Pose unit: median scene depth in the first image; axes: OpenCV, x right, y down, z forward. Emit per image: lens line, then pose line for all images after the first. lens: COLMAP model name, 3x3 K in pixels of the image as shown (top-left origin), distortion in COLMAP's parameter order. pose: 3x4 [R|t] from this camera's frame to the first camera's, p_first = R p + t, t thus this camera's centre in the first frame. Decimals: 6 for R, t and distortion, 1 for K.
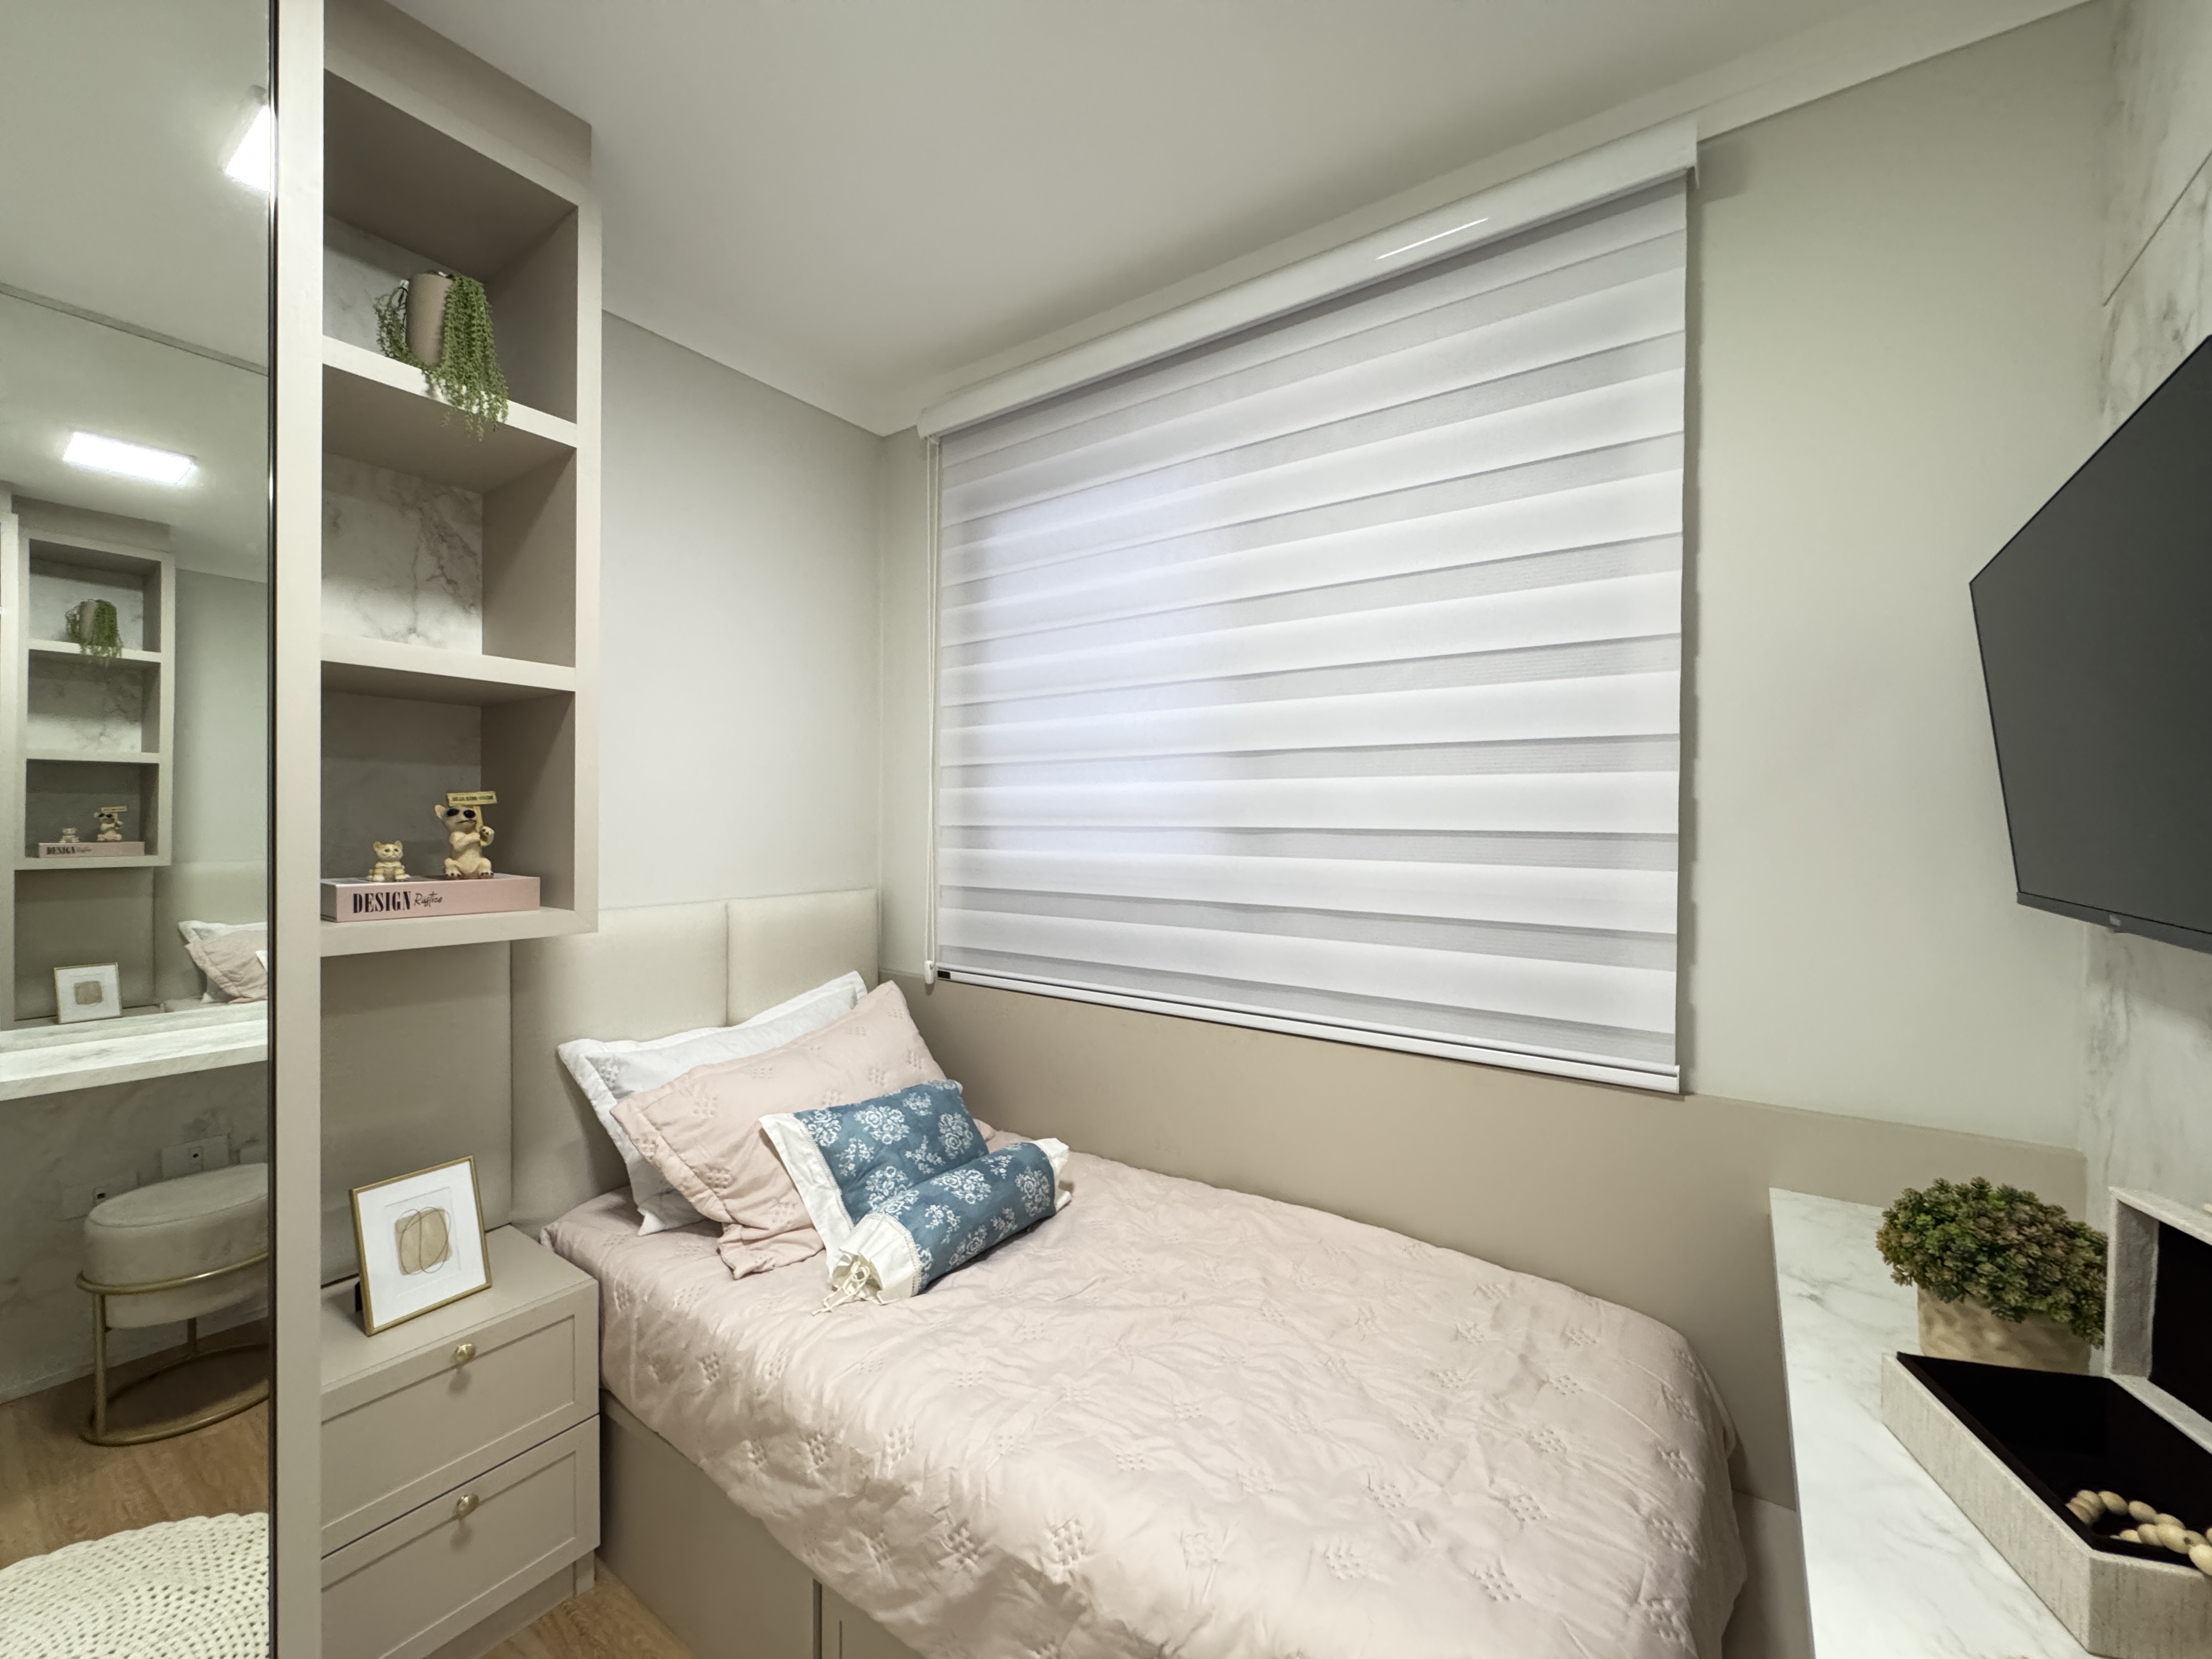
lens RADIAL K [[886.3, 0, 1104.9], [0, 886.3, 833.1], [0, 0, 1]] dist [-0.001675, -0.000173]
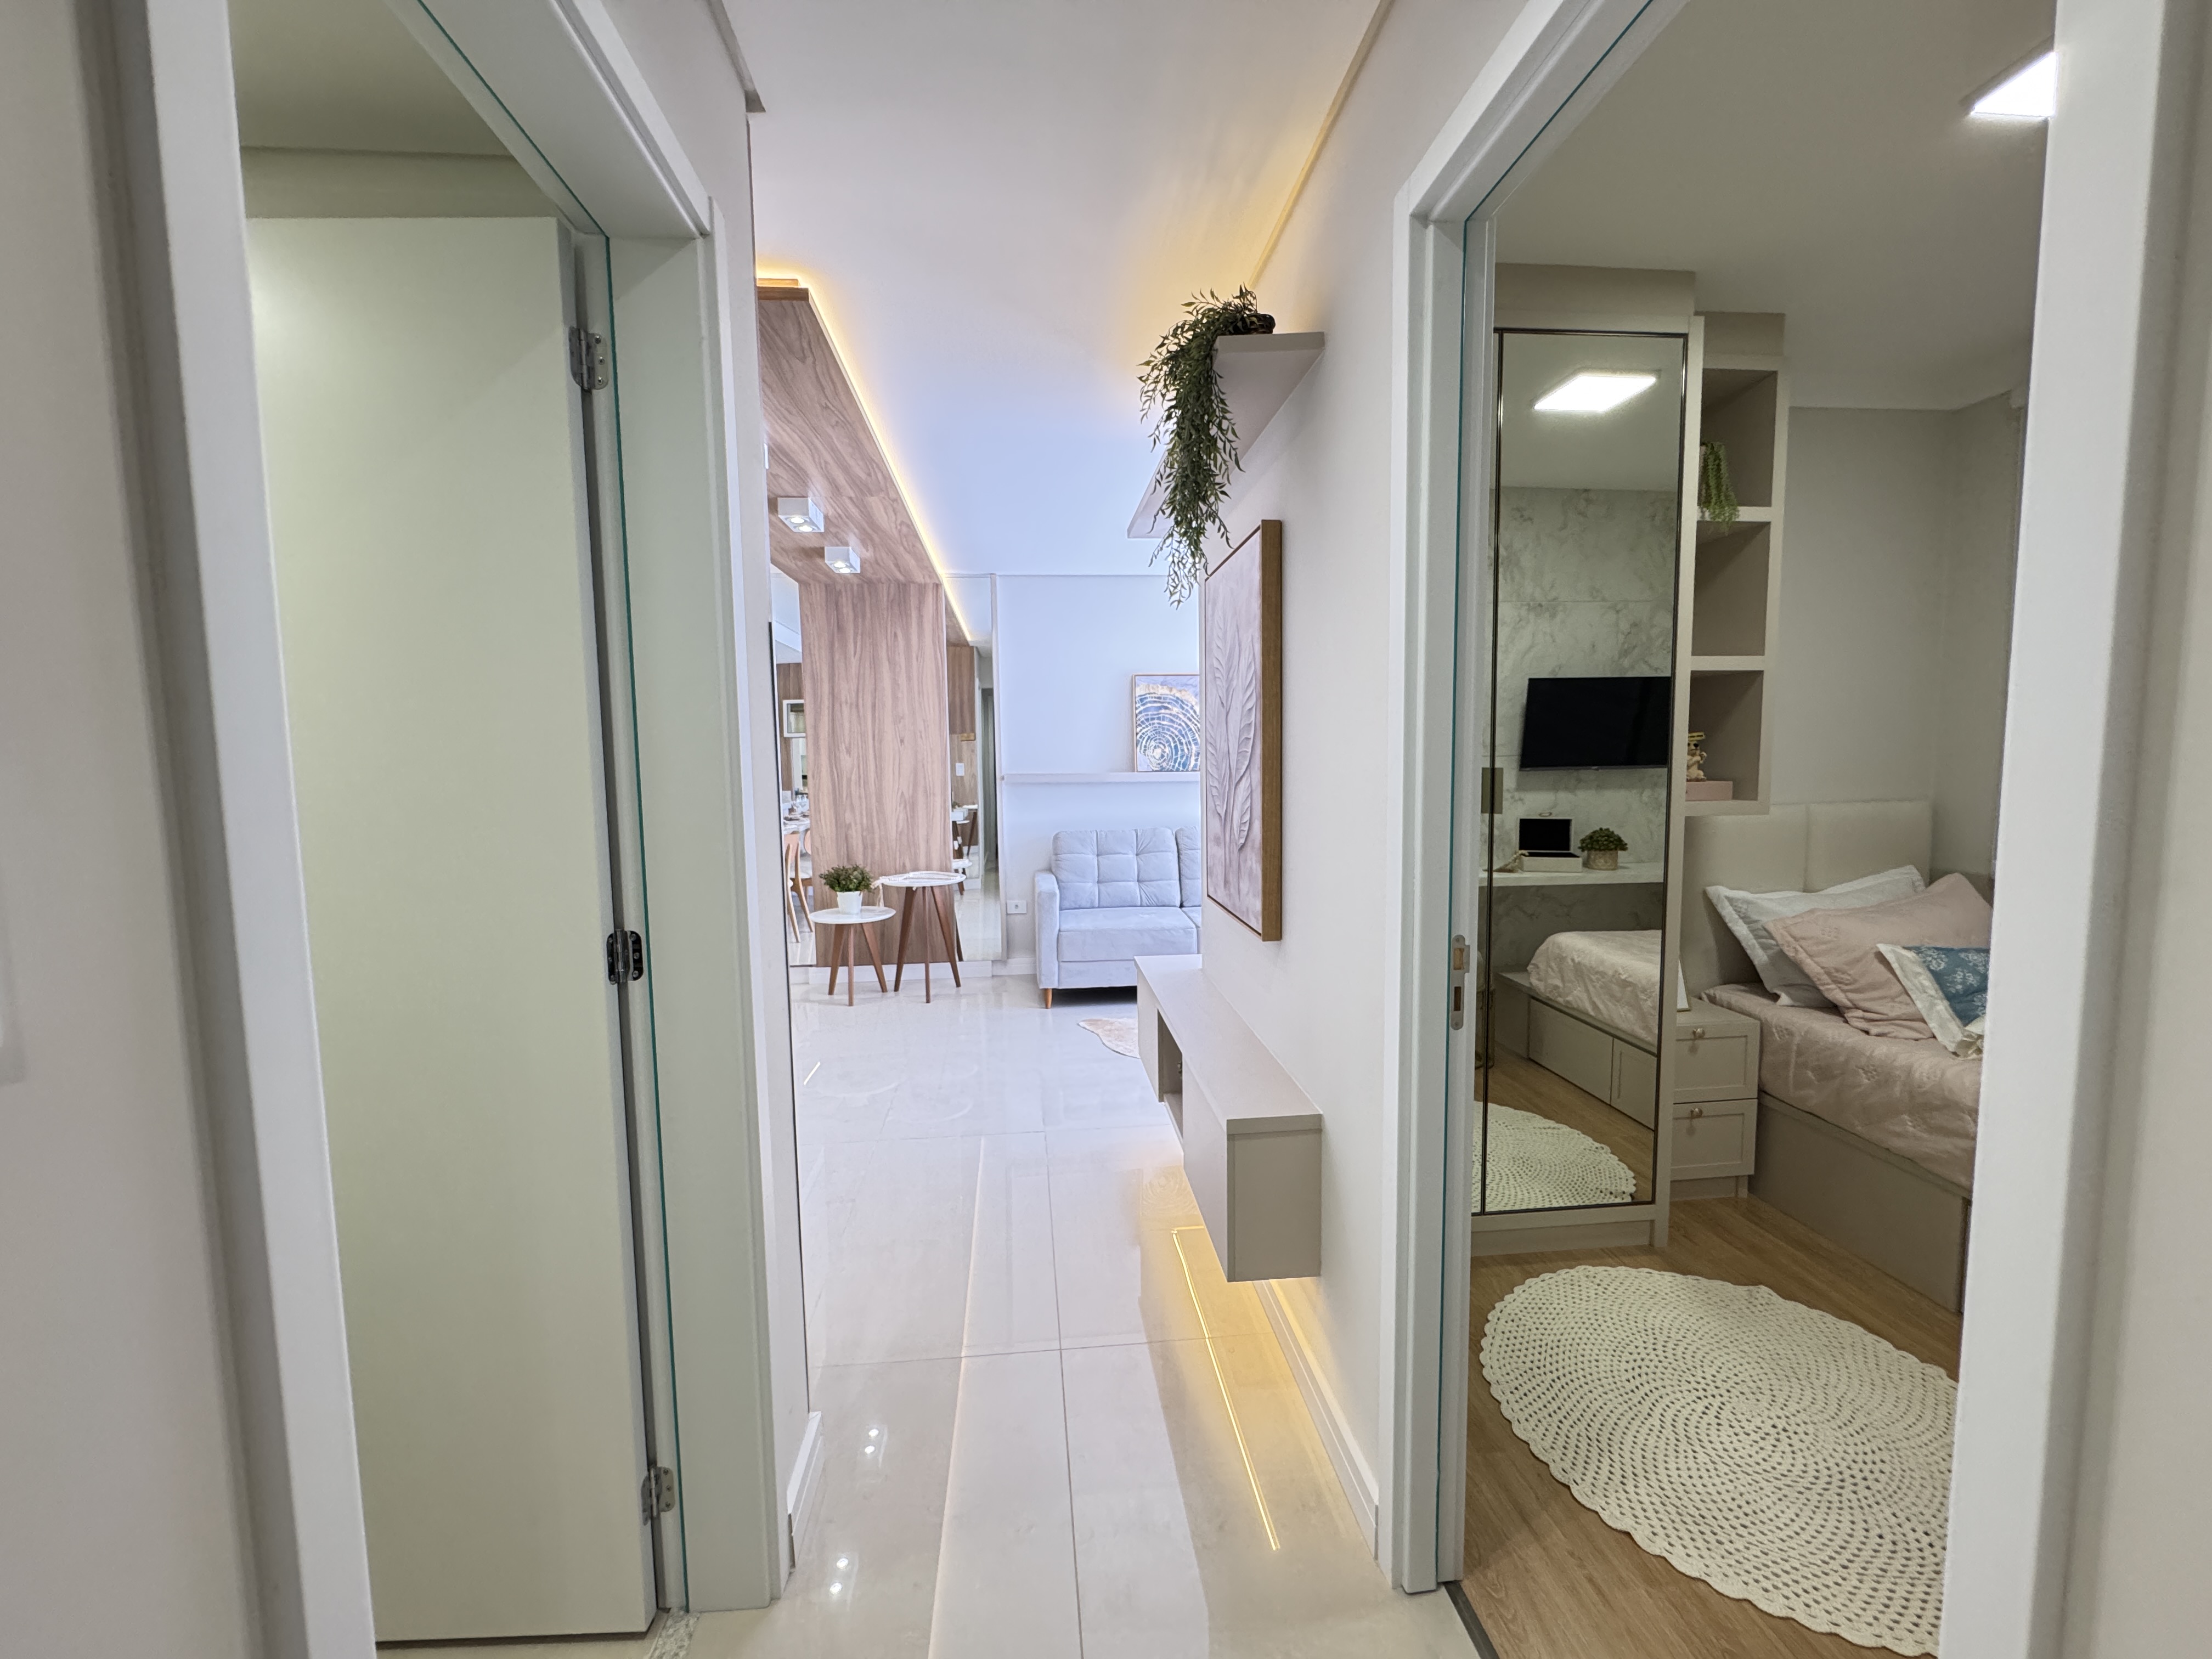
lens RADIAL K [[886.3, 0, 1104.9], [0, 886.3, 833.1], [0, 0, 1]] dist [-0.001675, -0.000173]
pose [[0.648498, 0.045044, -0.759882, -0.109569], [0.016188, 0.997206, 0.072928, 0.004537], [0.761044, -0.059595, 0.645957, -0.964874]]
